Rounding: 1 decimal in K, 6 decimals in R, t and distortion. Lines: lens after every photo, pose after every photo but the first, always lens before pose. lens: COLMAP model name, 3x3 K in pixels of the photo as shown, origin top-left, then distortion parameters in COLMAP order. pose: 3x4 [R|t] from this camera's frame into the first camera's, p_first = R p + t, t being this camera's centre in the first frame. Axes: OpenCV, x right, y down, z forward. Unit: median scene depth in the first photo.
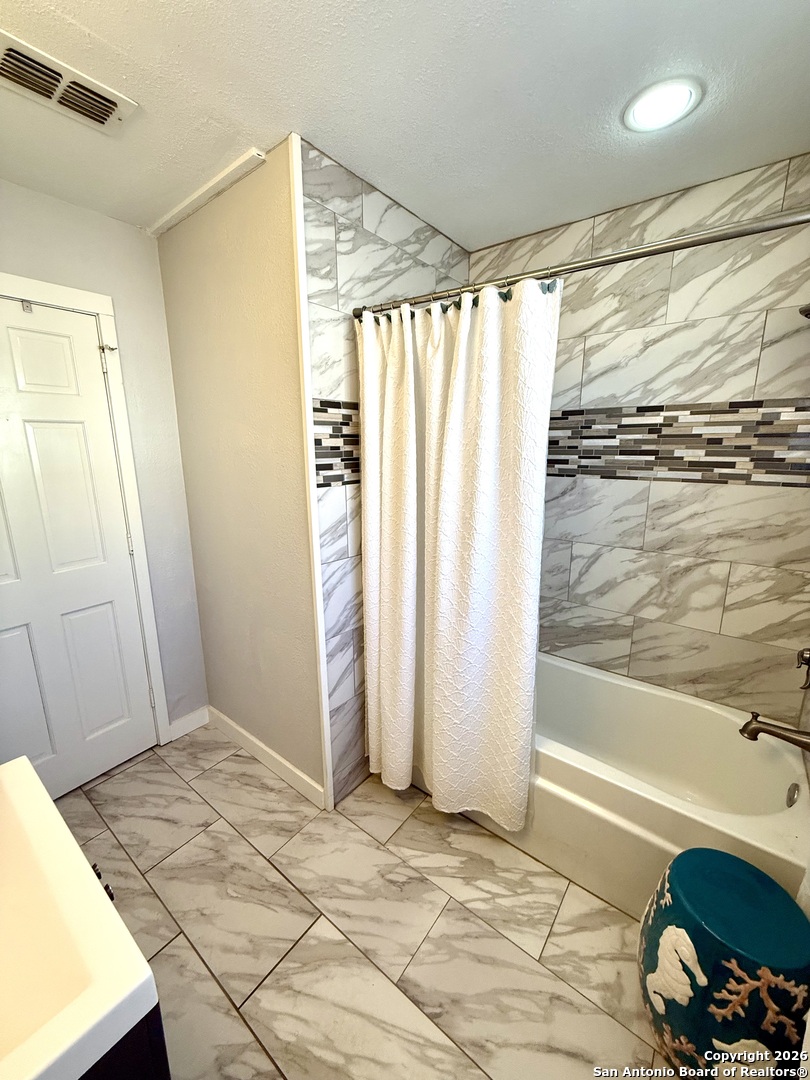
lens RADIAL K [[428.6, 0, 396.4], [0, 428.6, 546.6], [0, 0, 1]] dist [-0.000414, -0.000207]
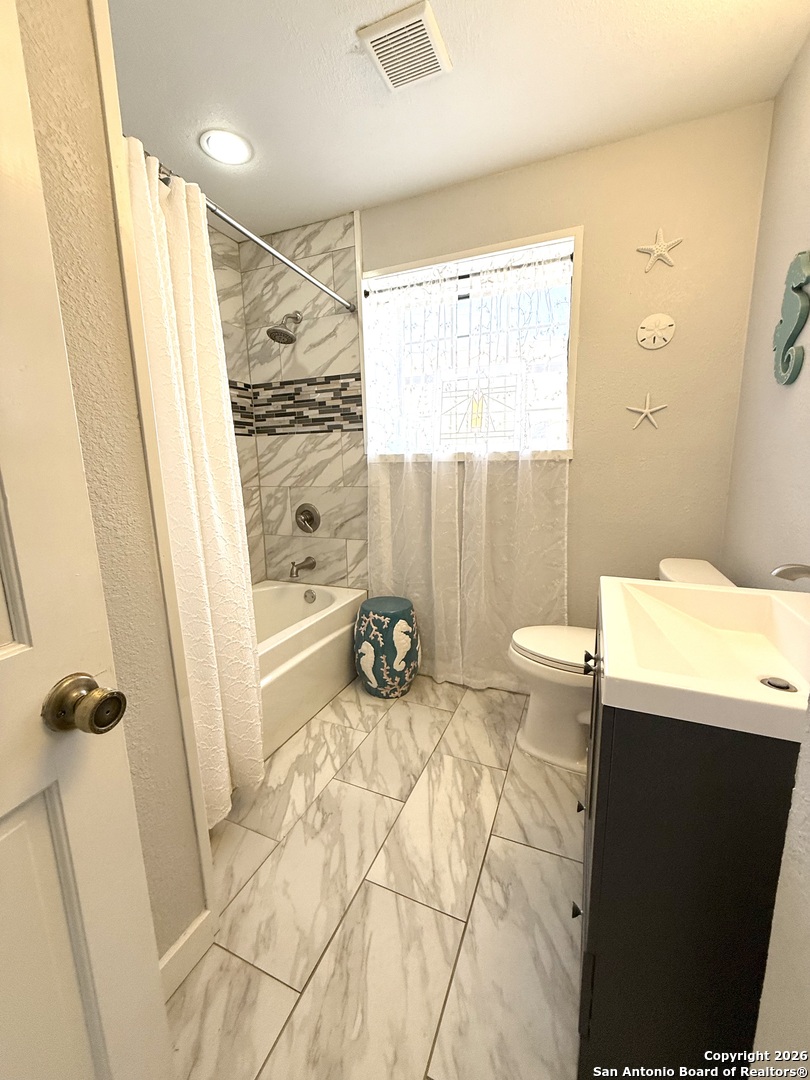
lens RADIAL K [[428.6, 0, 405.0], [0, 428.6, 535.3], [0, 0, 1]] dist [-0.000414, -0.000207]
pose [[-0.260979, -0.161351, 0.951765, -0.950467], [0.243112, 0.943170, 0.226556, -0.004735], [-0.934231, 0.290511, -0.206921, 0.912667]]
